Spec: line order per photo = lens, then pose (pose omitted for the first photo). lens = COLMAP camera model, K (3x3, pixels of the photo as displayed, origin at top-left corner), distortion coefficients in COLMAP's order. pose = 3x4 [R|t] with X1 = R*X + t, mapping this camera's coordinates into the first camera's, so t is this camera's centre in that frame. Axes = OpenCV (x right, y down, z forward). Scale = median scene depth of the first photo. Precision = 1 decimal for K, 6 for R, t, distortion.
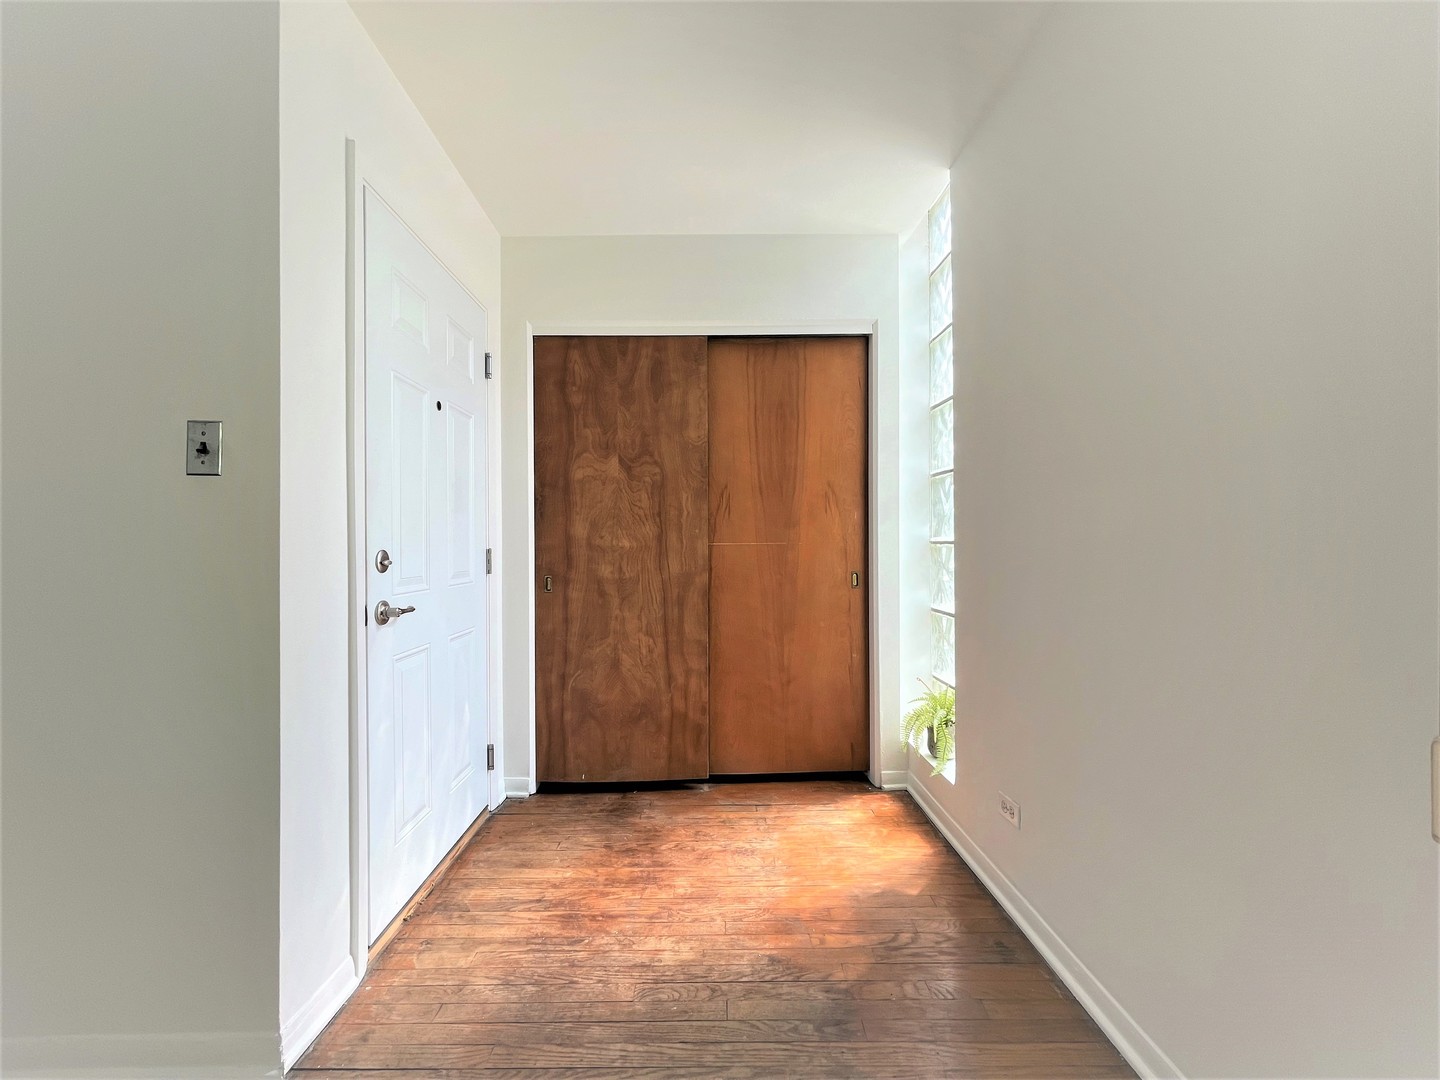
lens RADIAL K [[572.6, 0, 721.2], [0, 572.6, 553.2], [0, 0, 1]] dist [0.019604, -0.000009]
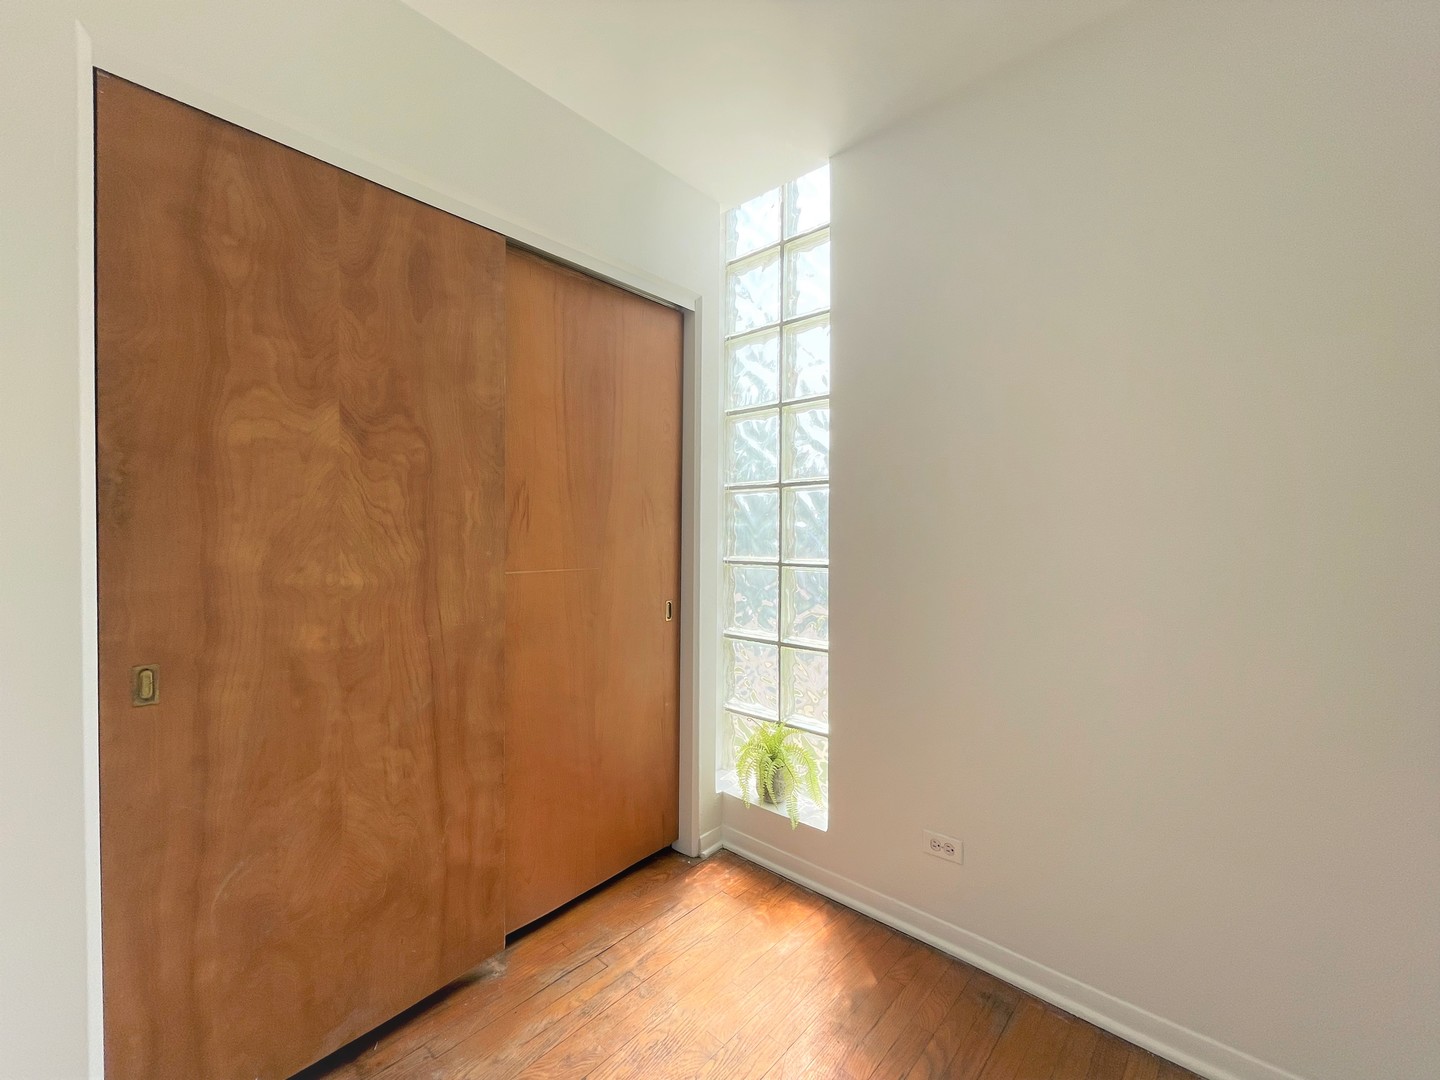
lens RADIAL K [[581.0, 0, 719.1], [0, 581.0, 543.9], [0, 0, 1]] dist [-0.000813, 0.000075]
pose [[0.676141, 0.000488, 0.736772, -0.329940], [-0.011100, 0.999893, 0.009525, -0.057631], [-0.736689, -0.014618, 0.676074, 0.407467]]
